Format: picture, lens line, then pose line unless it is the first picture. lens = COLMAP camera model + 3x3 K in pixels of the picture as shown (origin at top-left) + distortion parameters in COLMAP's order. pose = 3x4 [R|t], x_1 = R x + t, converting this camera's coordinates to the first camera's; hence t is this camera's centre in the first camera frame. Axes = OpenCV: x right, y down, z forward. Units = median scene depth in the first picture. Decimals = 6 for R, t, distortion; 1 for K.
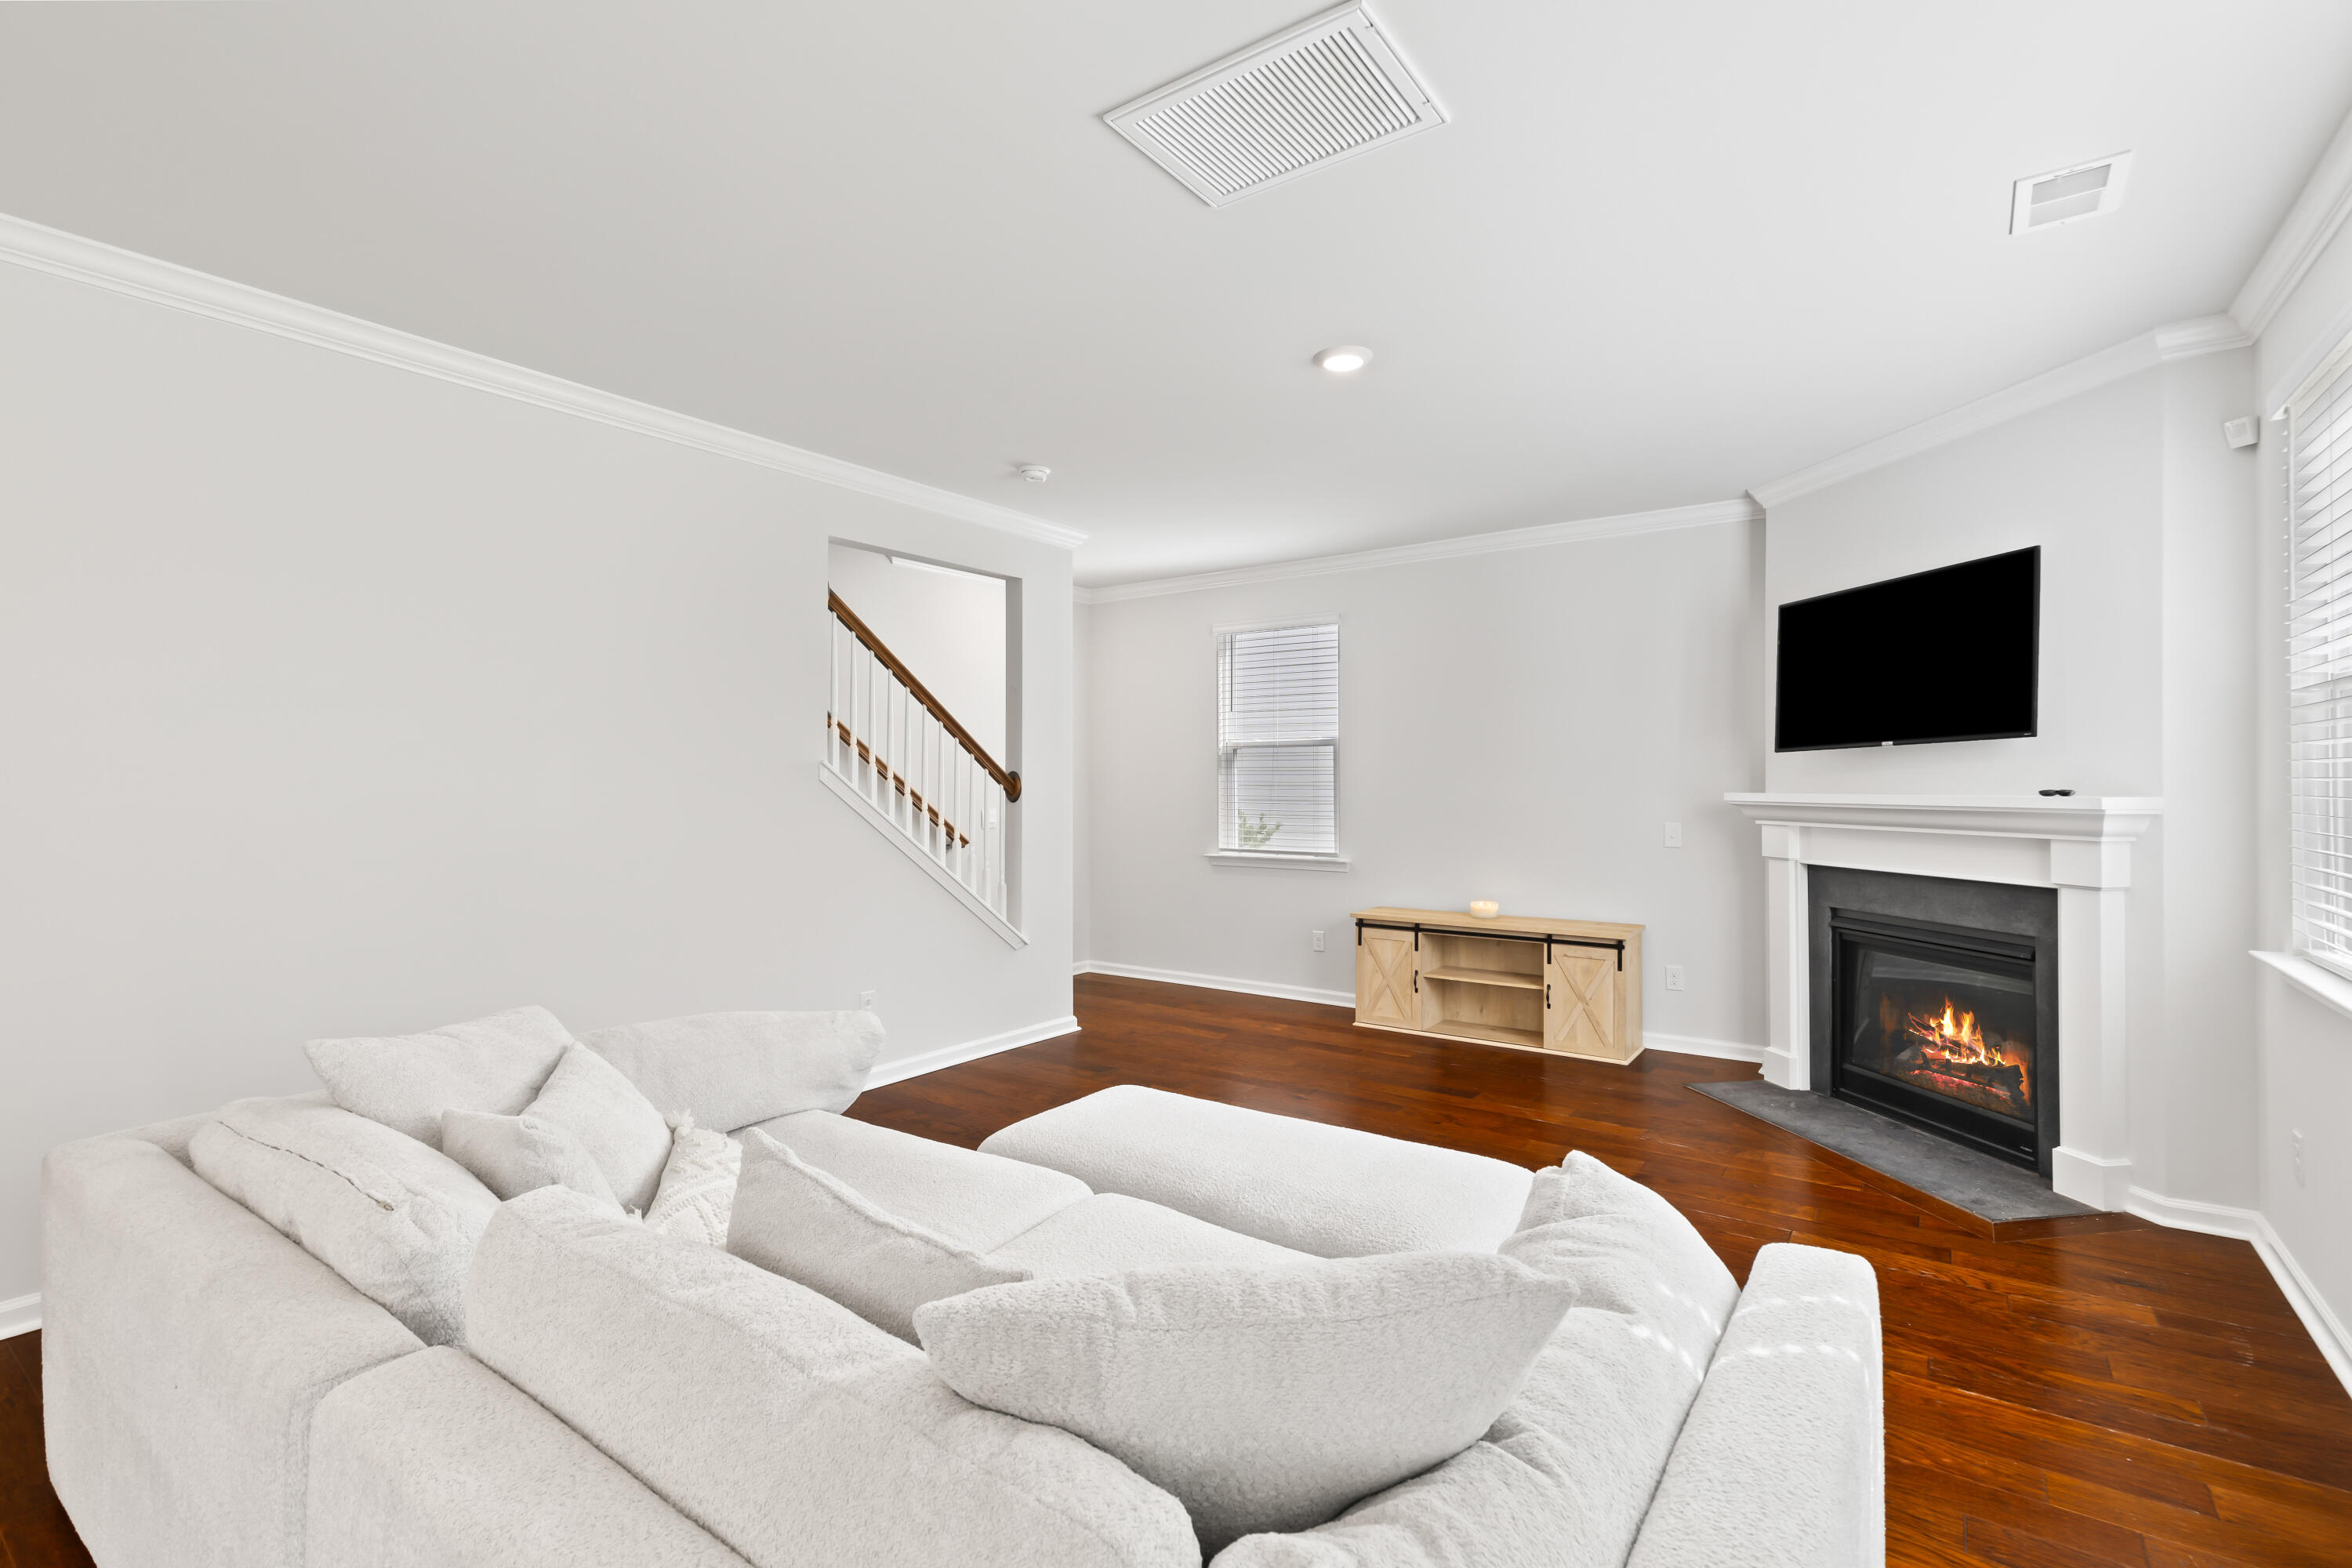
lens RADIAL K [[1045.3, 0, 1176.0], [0, 1045.3, 784.0], [0, 0, 1]] dist [-0.001246, -0.000169]
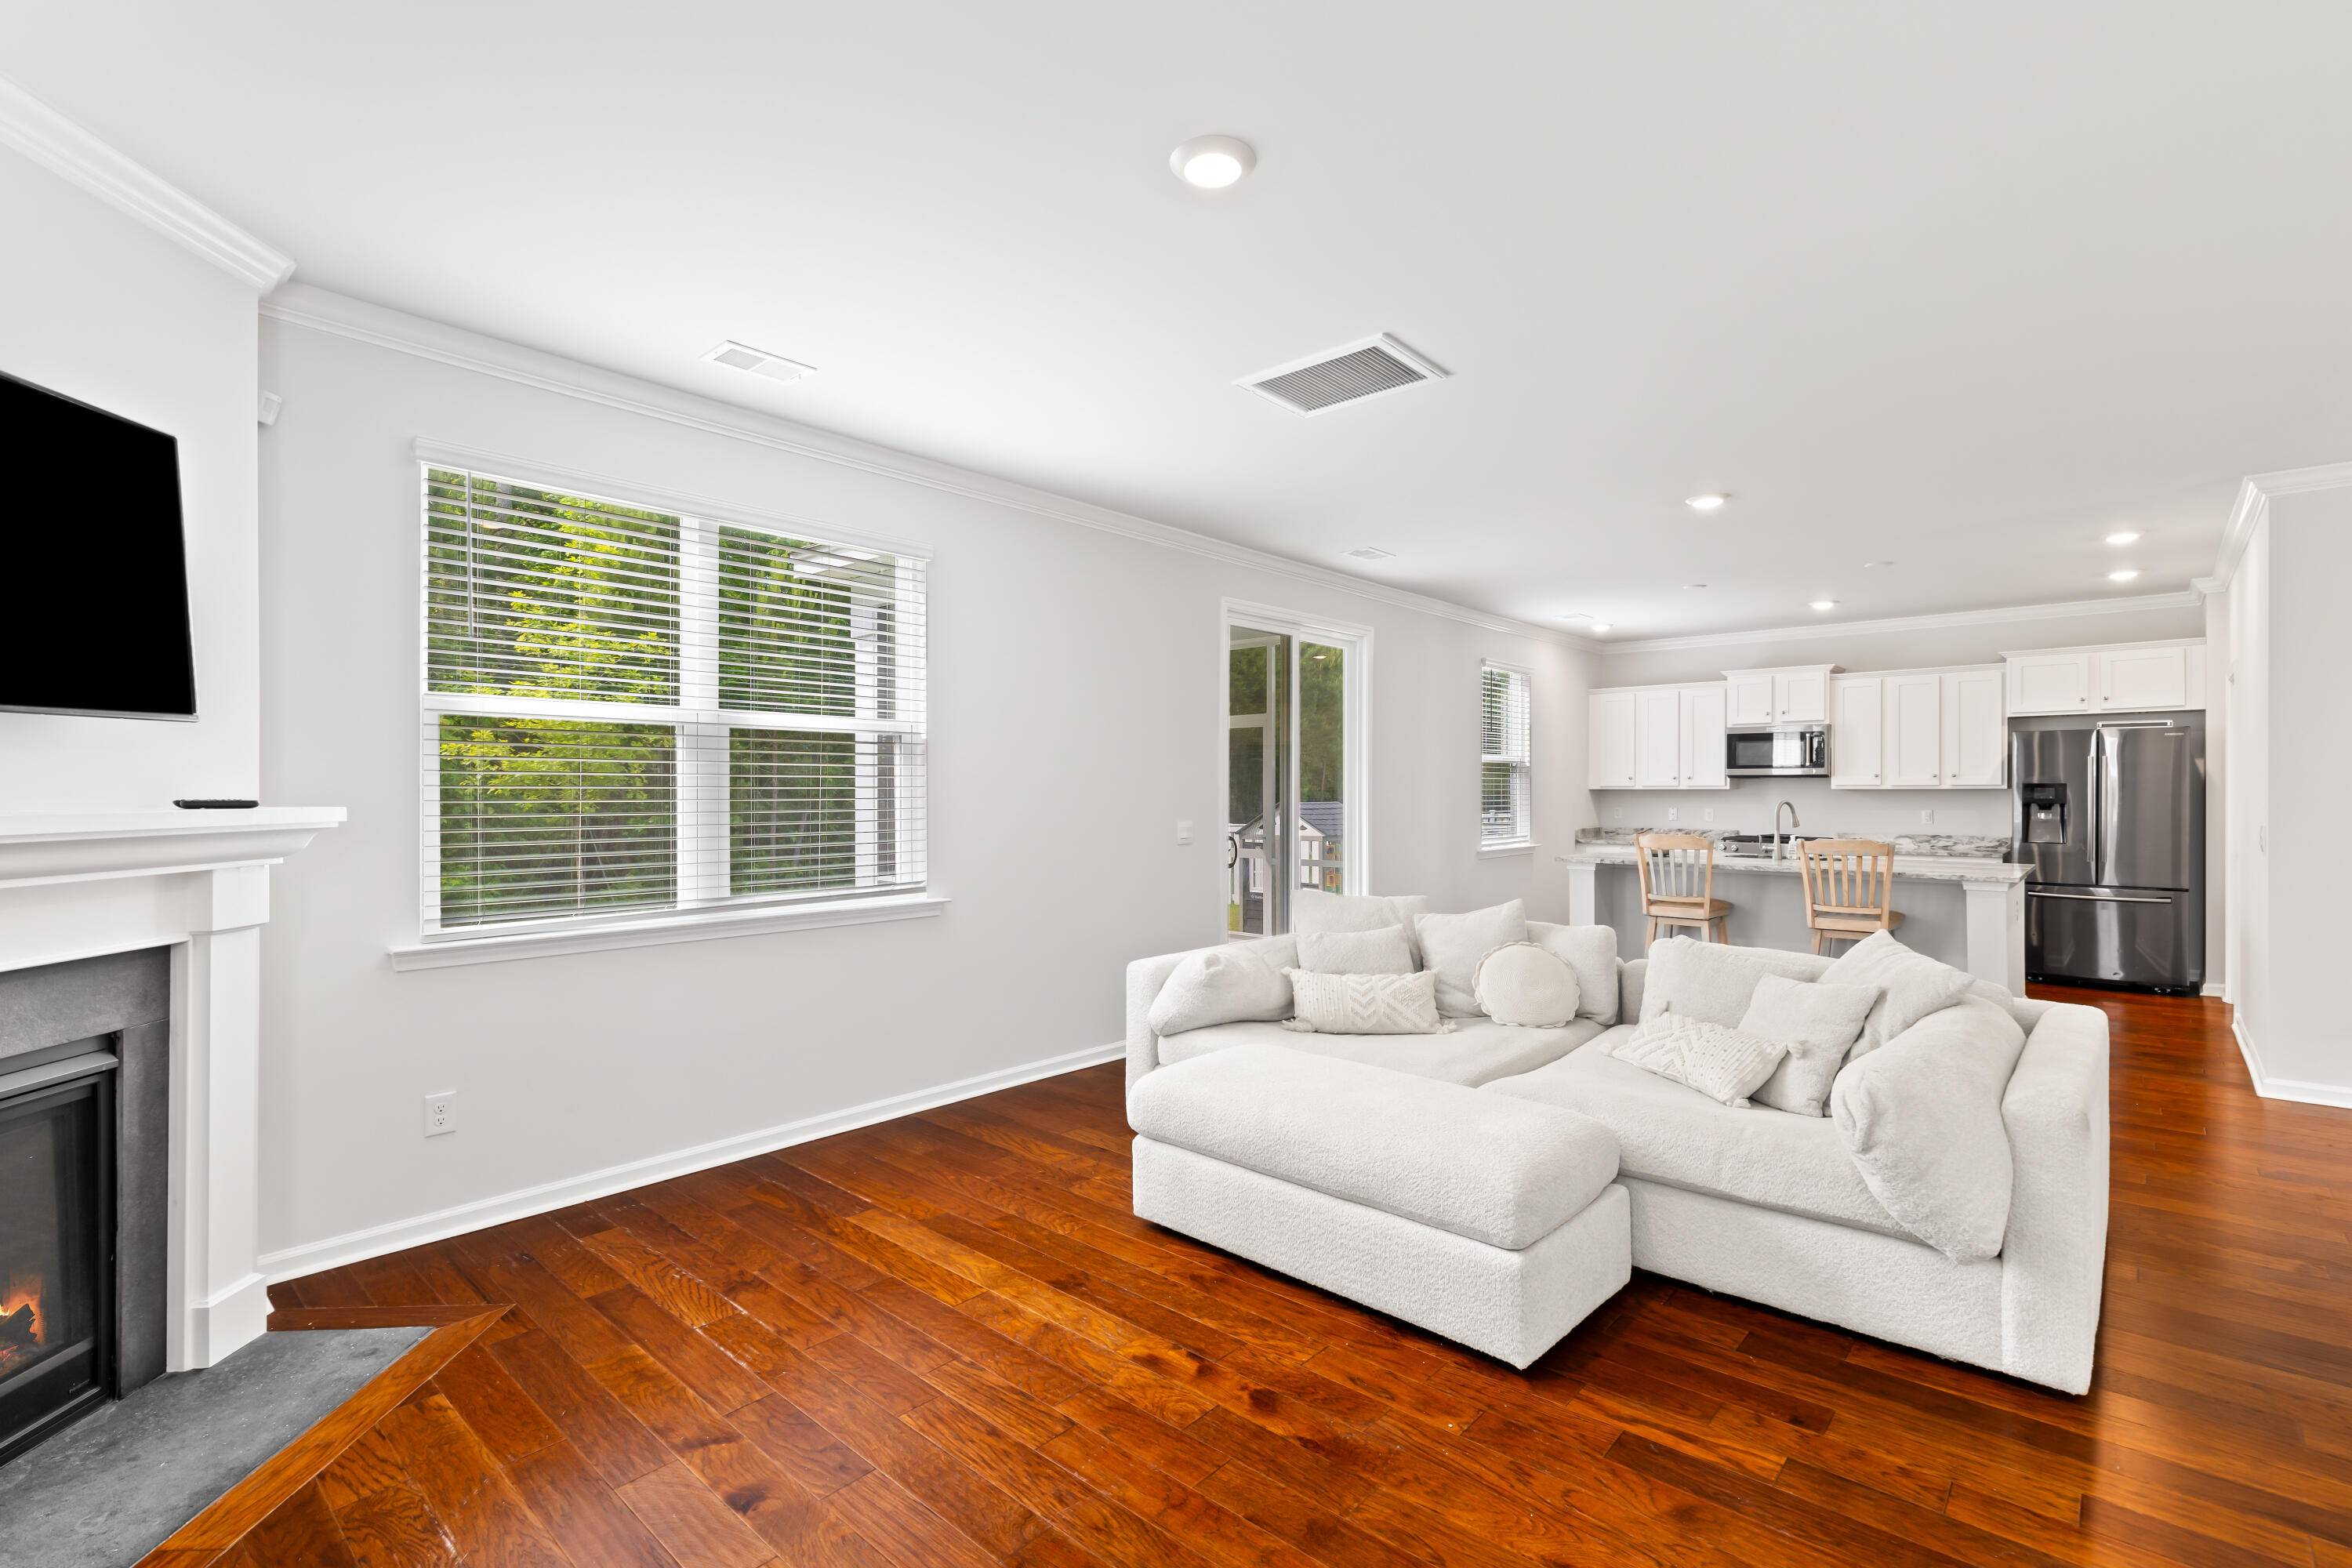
lens RADIAL K [[1055.9, 0, 1176.0], [0, 1055.9, 784.0], [0, 0, 1]] dist [0.002441, 0.000544]
pose [[-0.994408, 0.002848, 0.105570, 0.084229], [0.002415, 0.999988, -0.004226, -0.000852], [-0.105581, -0.003947, -0.994403, 1.269429]]
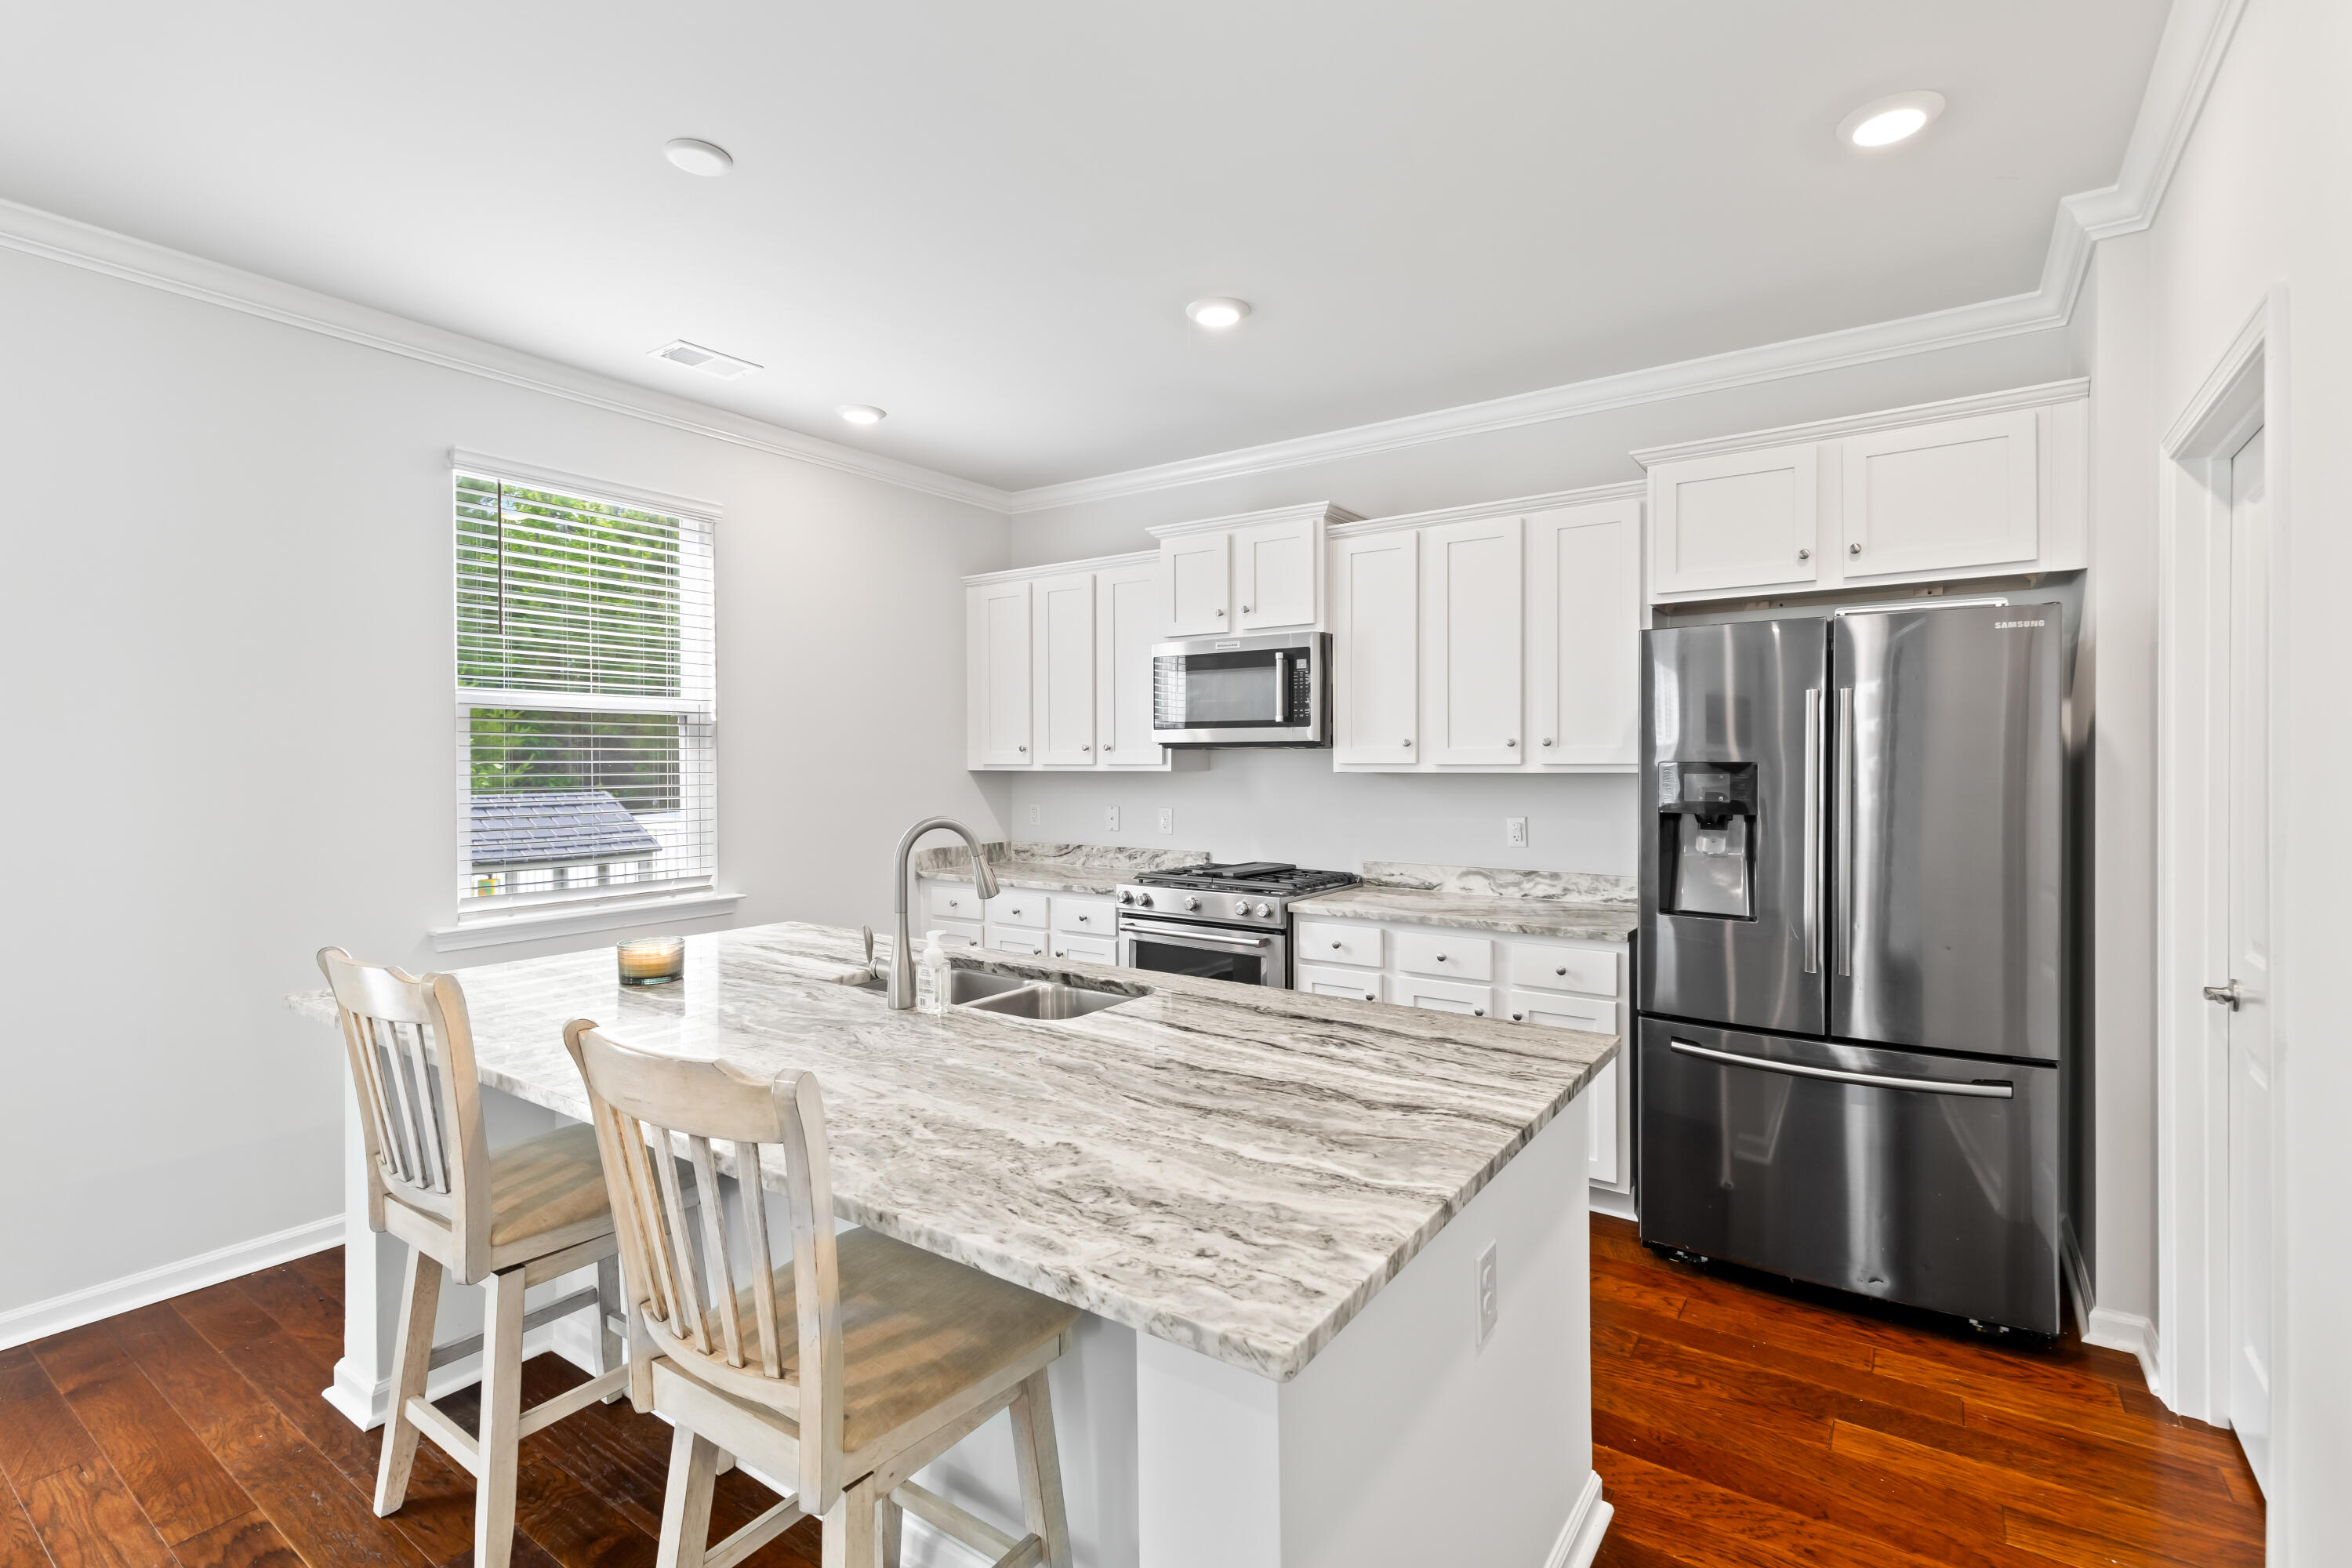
lens RADIAL K [[1054.6, 0, 1188.8], [0, 1054.6, 772.2], [0, 0, 1]] dist [0.000387, 0.000360]
pose [[-0.999737, 0.002672, -0.022786, 0.047209], [0.002706, 0.999995, -0.001450, -0.000726], [0.022782, -0.001512, -0.999739, 1.218724]]
